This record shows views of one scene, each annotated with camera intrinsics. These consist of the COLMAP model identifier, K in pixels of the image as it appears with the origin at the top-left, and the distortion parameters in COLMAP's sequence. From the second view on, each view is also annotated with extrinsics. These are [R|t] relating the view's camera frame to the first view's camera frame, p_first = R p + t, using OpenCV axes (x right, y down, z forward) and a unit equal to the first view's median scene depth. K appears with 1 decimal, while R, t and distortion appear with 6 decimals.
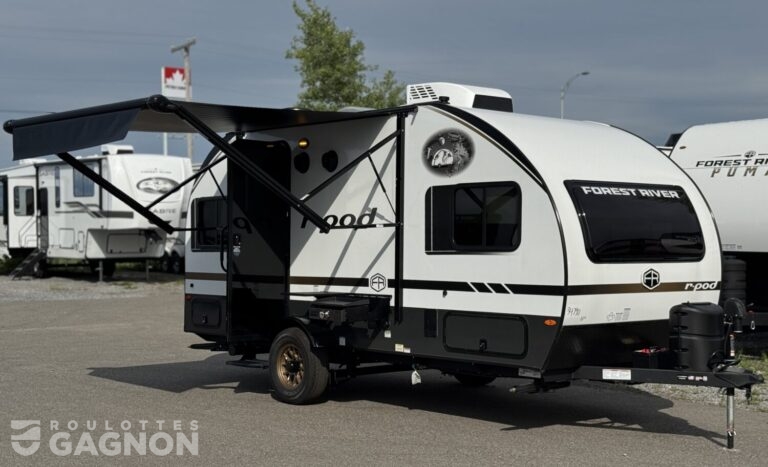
lens RADIAL K [[1221.7, 0, 384.0], [0, 1221.7, 233.5], [0, 0, 1]] dist [0.004768, 0.000816]
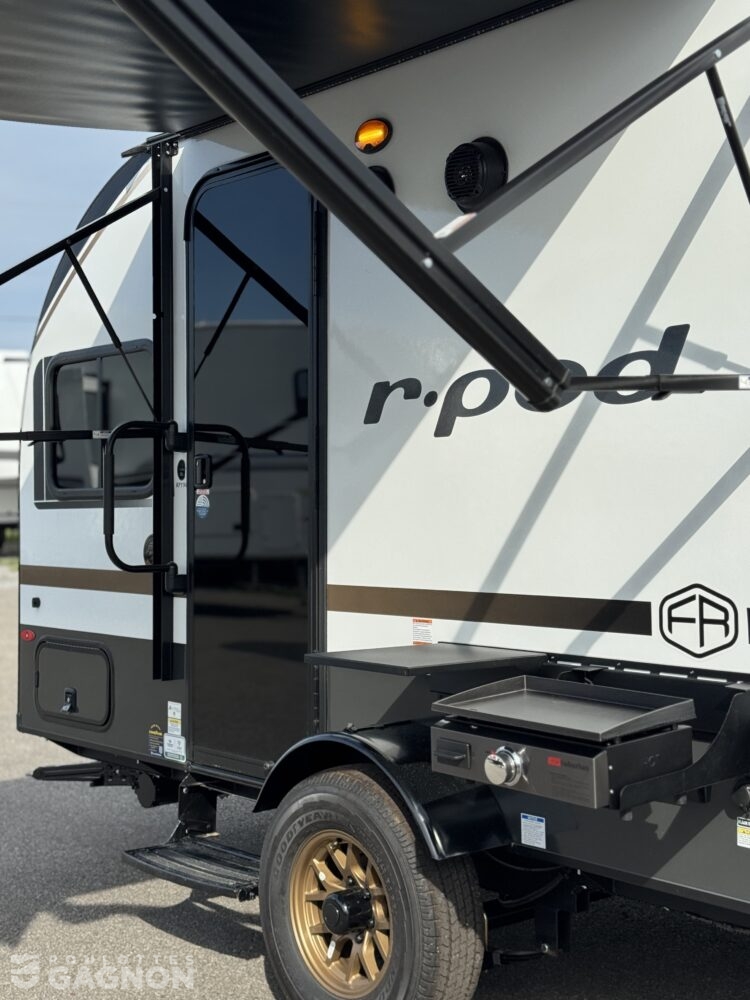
lens RADIAL K [[1454.8, 0, 375.0], [0, 1454.8, 500.0], [0, 0, 1]] dist [0.058225, 0.013927]
pose [[0.999976, -0.006921, 0.000983, -0.070797], [0.006915, 0.999960, 0.005608, 0.013056], [-0.001021, -0.005601, 0.999984, 0.694081]]
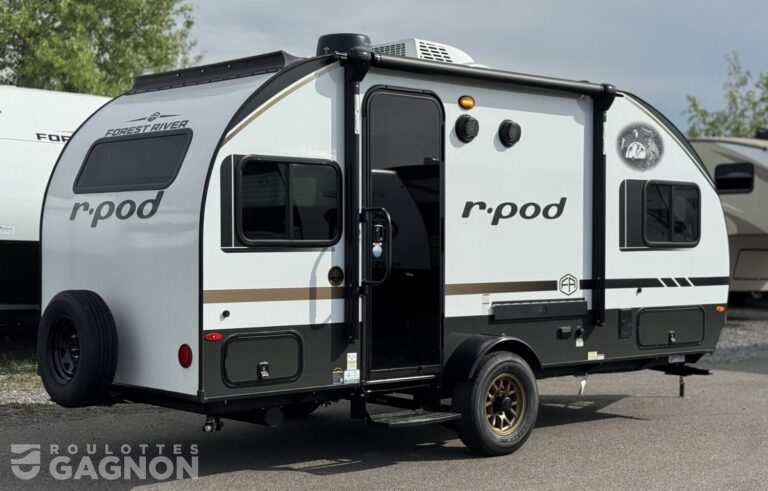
lens RADIAL K [[1212.7, 0, 384.0], [0, 1212.7, 245.5], [0, 0, 1]] dist [0.027495, 0.028918]
pose [[-0.026925, -0.011430, 0.999572, -0.848981], [-0.019503, 0.999750, 0.010907, 0.005752], [-0.999447, -0.019201, -0.027141, 1.144105]]
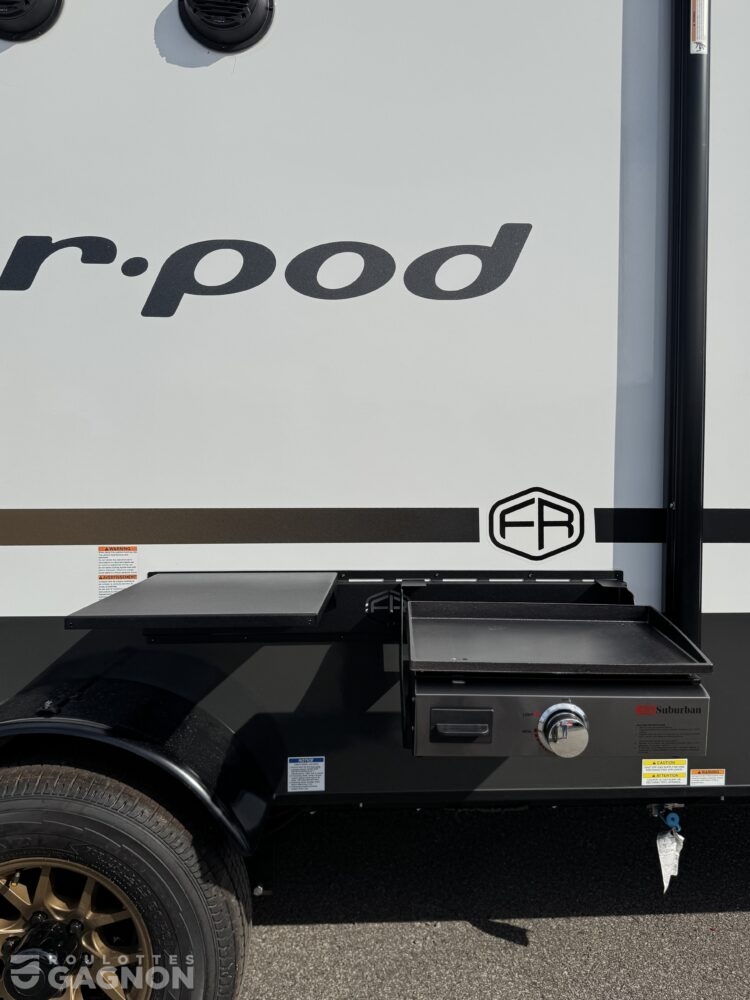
lens RADIAL K [[701.4, 0, 375.0], [0, 701.4, 500.0], [0, 0, 1]] dist [0.077886, -0.103304]
pose [[0.596165, -0.019452, 0.802626, -0.140546], [-0.010399, 0.999436, 0.031945, 0.030659], [-0.802795, -0.027391, 0.595626, 0.932420]]
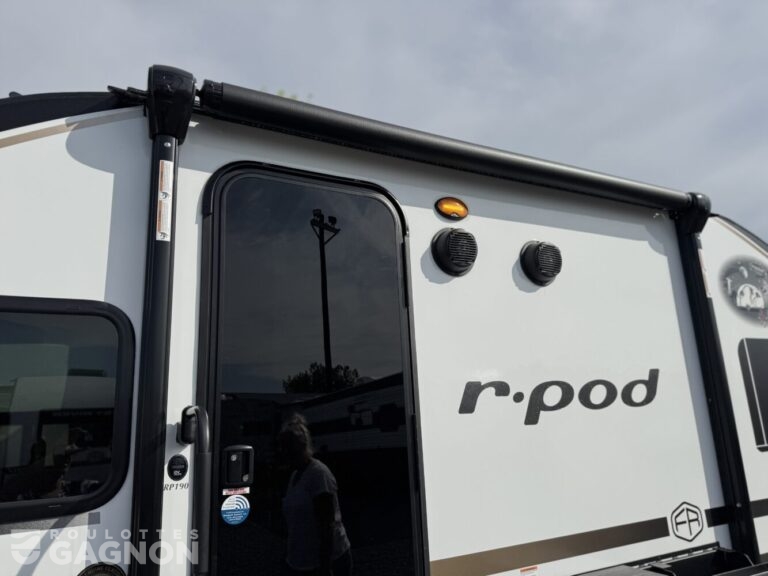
lens RADIAL K [[538.7, 0, 384.0], [0, 538.7, 288.0], [0, 0, 1]] dist [0.077886, -0.103304]
pose [[0.222222, 0.216976, 0.950547, -0.259713], [0.032144, 0.972763, -0.229562, -0.004877], [-0.974466, 0.081568, 0.209195, 1.056761]]
